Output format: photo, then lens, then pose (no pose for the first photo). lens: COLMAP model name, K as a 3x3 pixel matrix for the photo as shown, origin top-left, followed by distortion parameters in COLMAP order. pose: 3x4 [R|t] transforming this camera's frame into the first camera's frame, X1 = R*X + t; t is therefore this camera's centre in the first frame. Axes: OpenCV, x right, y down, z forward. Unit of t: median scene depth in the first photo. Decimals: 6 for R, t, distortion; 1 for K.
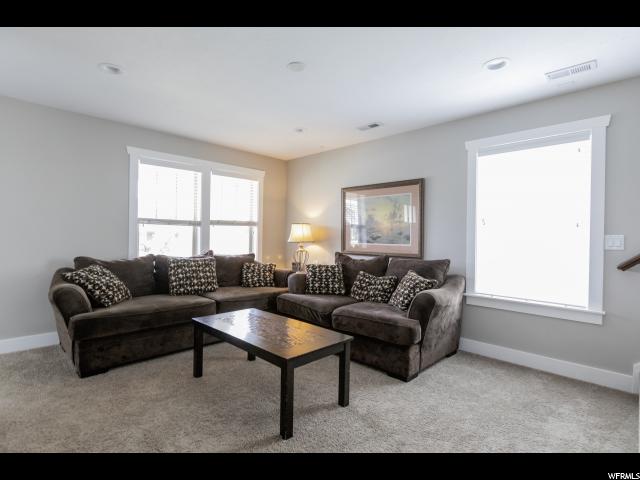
lens RADIAL K [[337.6, 0, 320.1], [0, 337.6, 239.8], [0, 0, 1]] dist [0.001842, 0.000019]
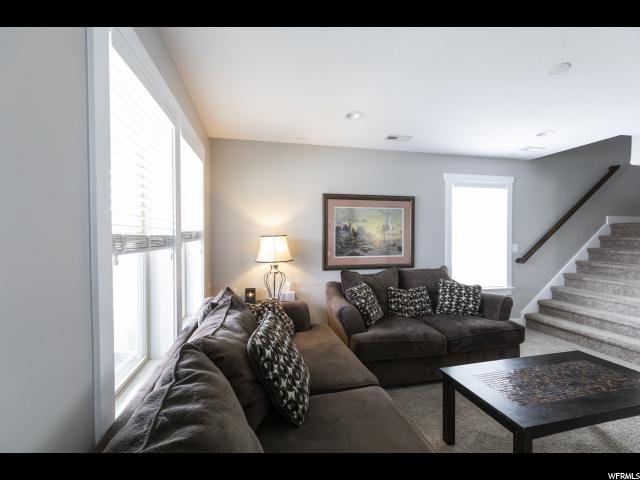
lens RADIAL K [[284.7, 0, 320.9], [0, 284.7, 237.0], [0, 0, 1]] dist [0.001407, 0.000026]
pose [[0.517702, -0.022876, 0.855255, -0.649117], [0.016648, 0.999723, 0.016663, -0.063439], [-0.855399, 0.005612, 0.517939, 0.731402]]
